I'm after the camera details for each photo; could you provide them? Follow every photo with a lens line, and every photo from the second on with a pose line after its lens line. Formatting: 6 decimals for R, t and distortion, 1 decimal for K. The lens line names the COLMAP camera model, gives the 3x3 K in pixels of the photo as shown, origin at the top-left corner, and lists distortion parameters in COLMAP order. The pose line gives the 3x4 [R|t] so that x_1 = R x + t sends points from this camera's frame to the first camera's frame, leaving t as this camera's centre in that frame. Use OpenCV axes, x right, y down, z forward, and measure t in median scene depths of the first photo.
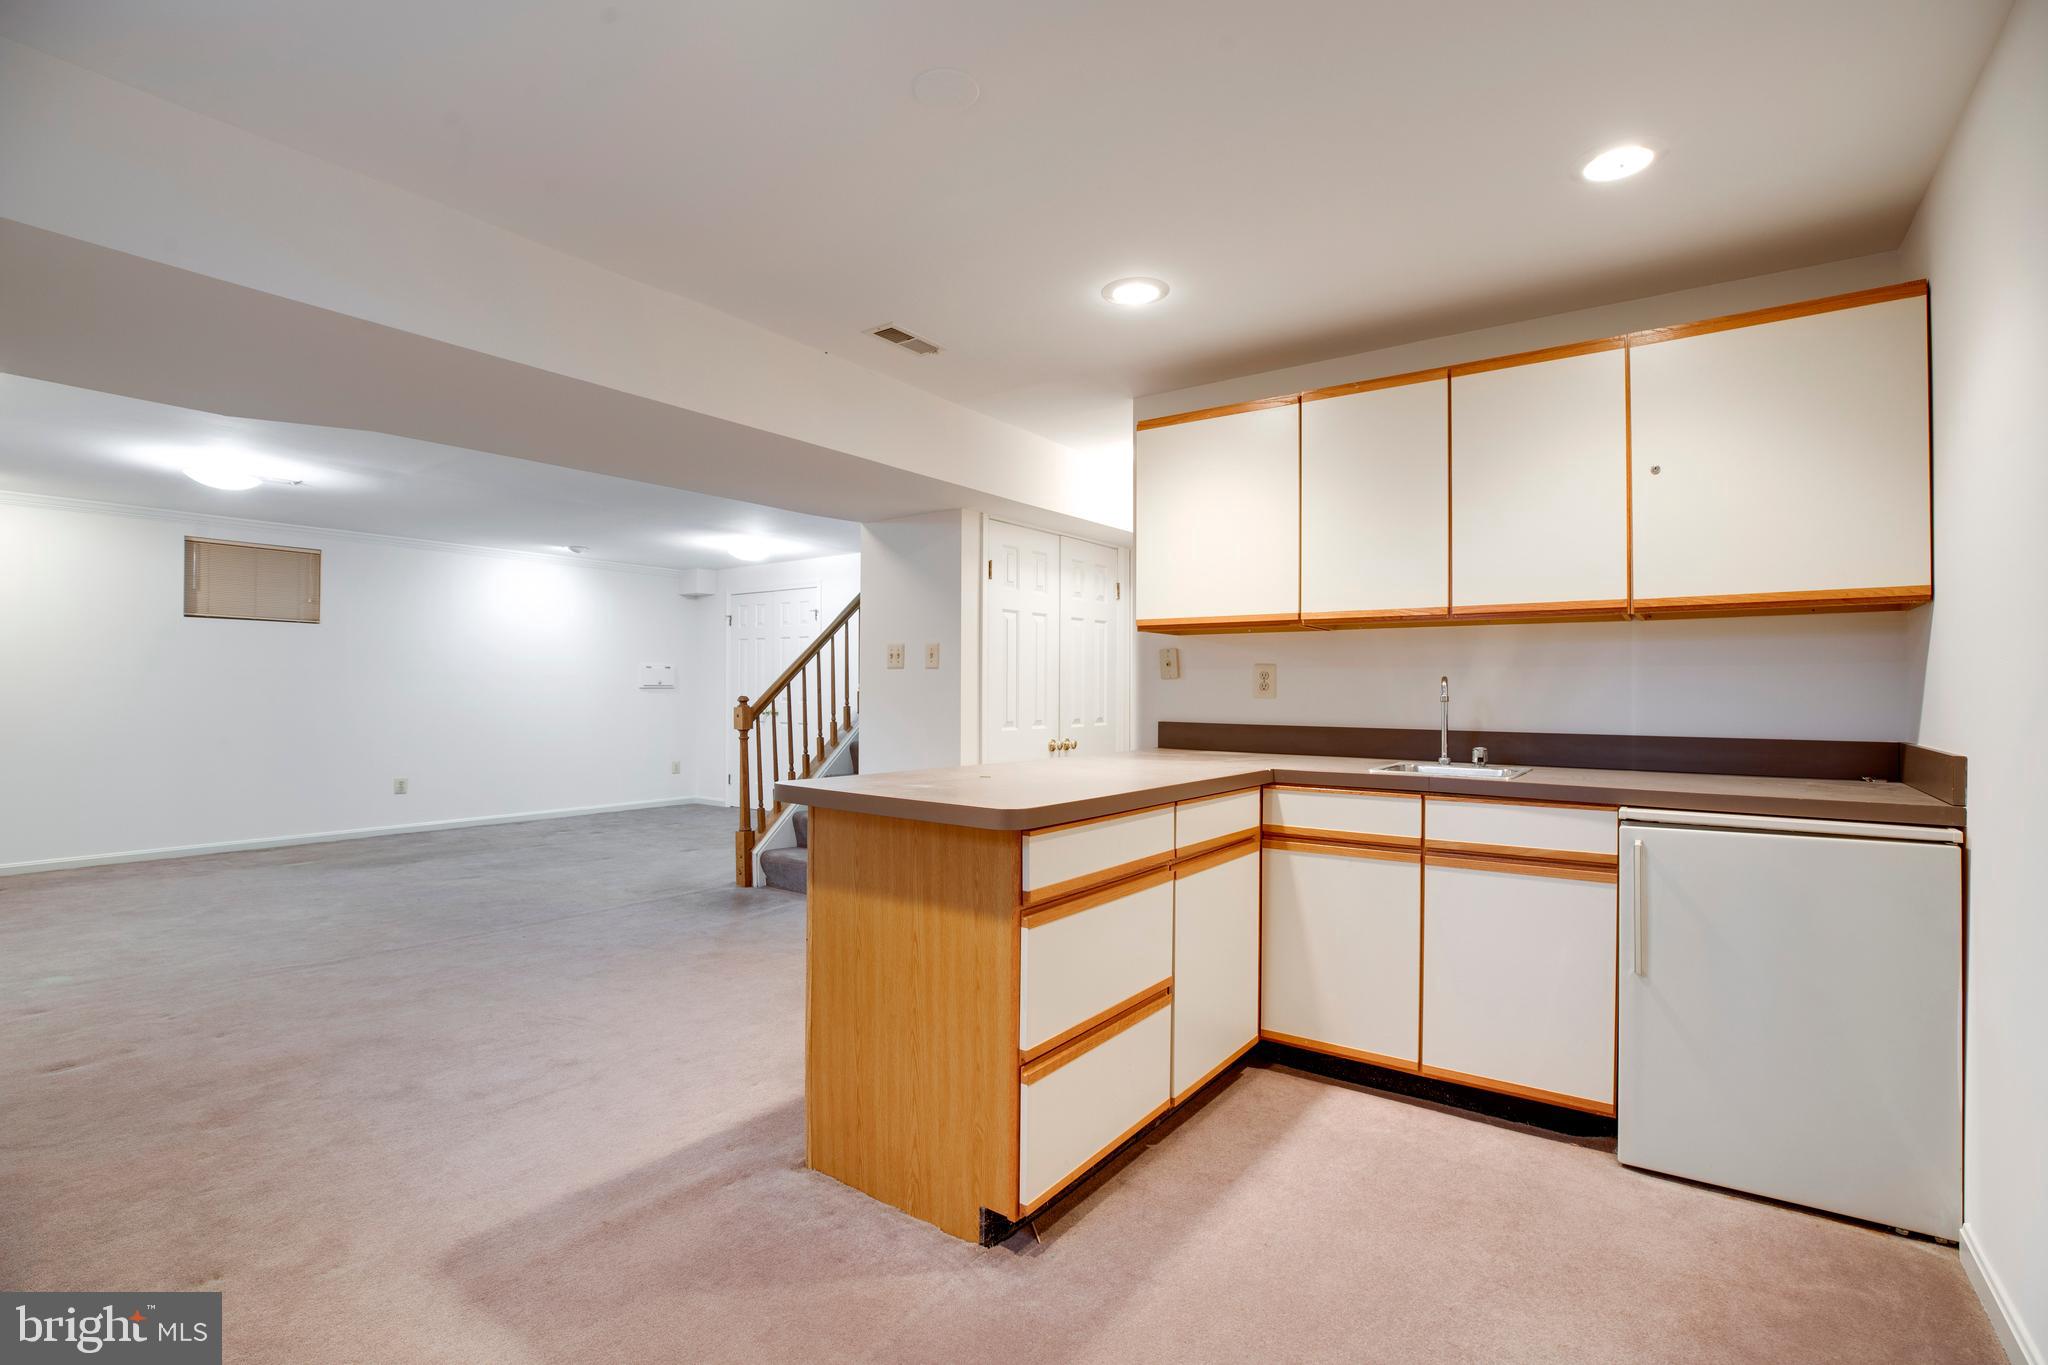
lens RADIAL K [[931.5, 0, 1023.6], [0, 931.5, 693.3], [0, 0, 1]] dist [-0.045331, 0.012377]
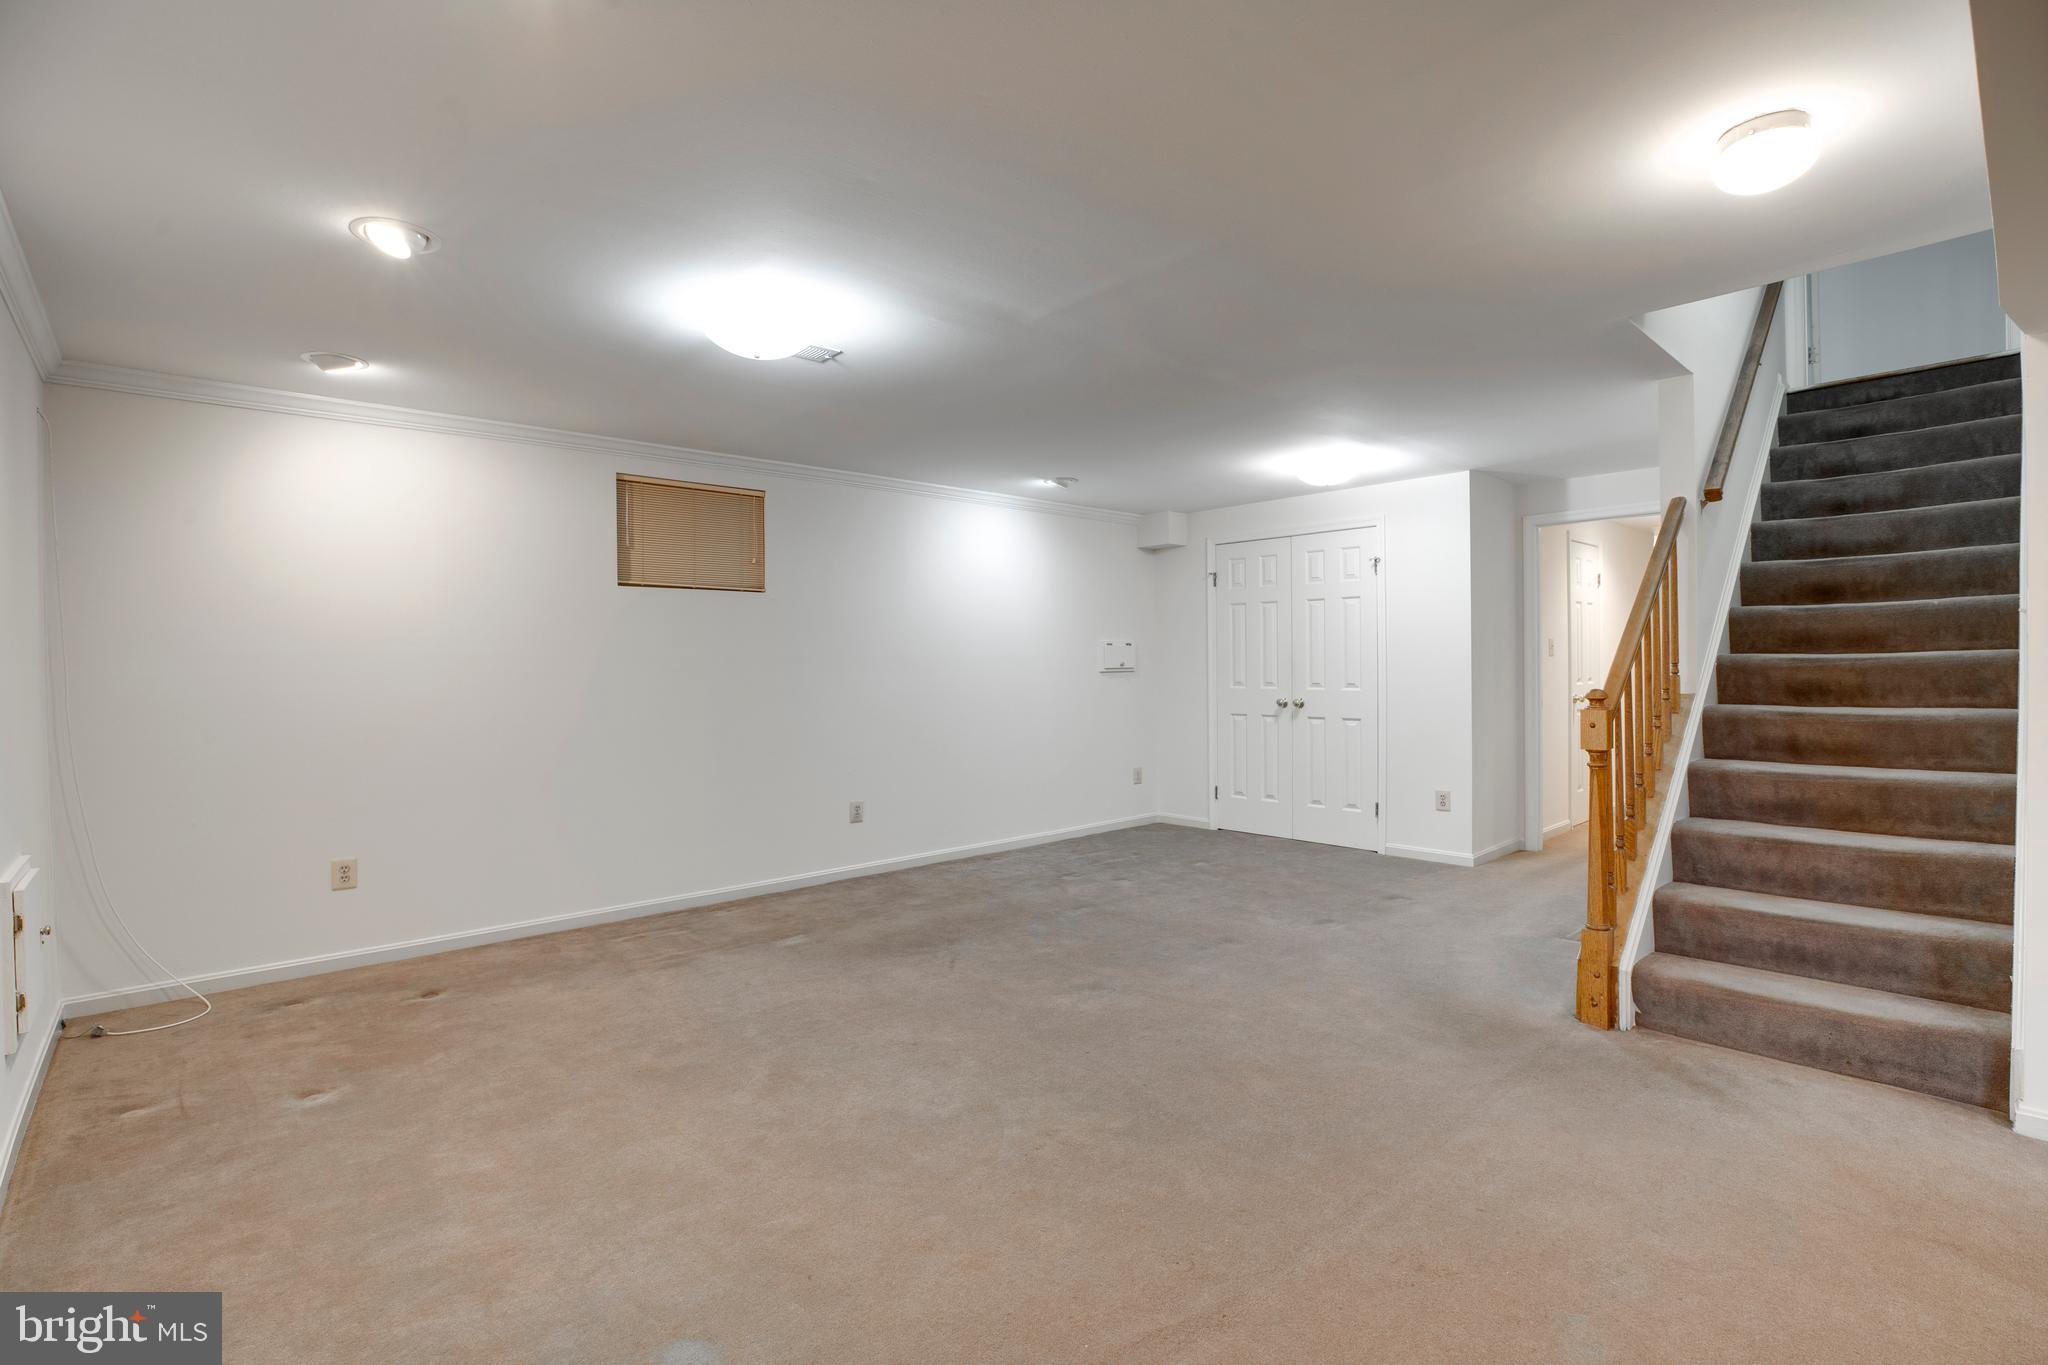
lens RADIAL K [[949.2, 0, 1024.0], [0, 949.2, 682.5], [0, 0, 1]] dist [-0.046674, 0.012798]
pose [[0.979226, -0.012767, -0.202371, -0.629944], [0.015894, 0.999778, 0.013833, -0.017646], [0.202150, -0.016762, 0.979211, 0.451971]]
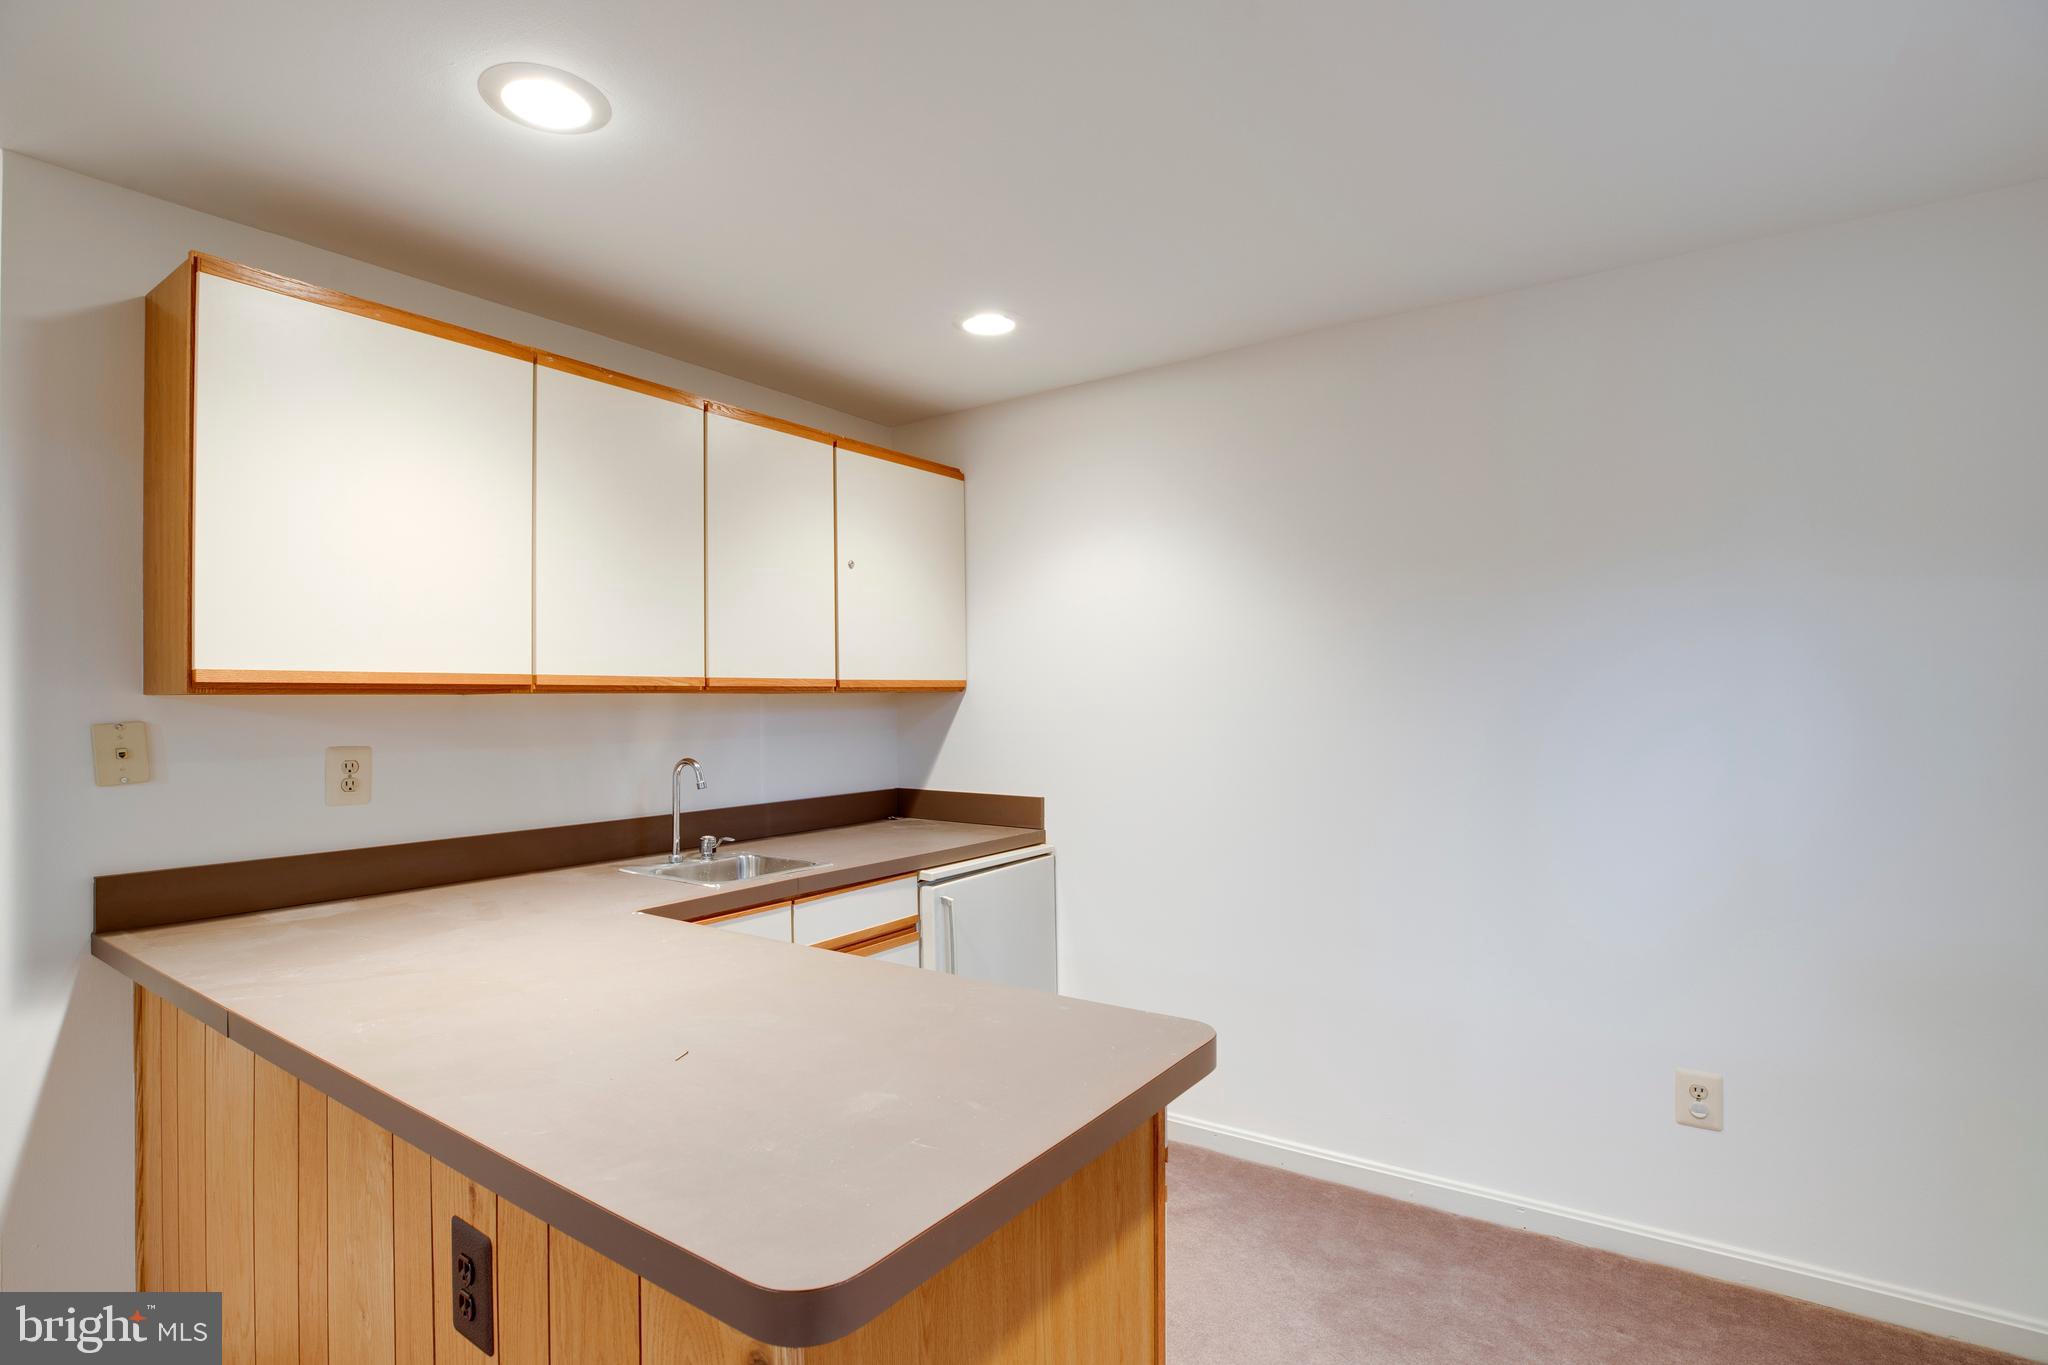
lens RADIAL K [[987.9, 0, 1019.3], [0, 987.9, 687.4], [0, 0, 1]] dist [-0.054661, 0.016023]
pose [[-0.023259, 0.006187, 0.999710, -0.280433], [0.012521, 0.999904, -0.005897, -0.046355], [-0.999651, 0.012380, -0.023334, 0.448687]]
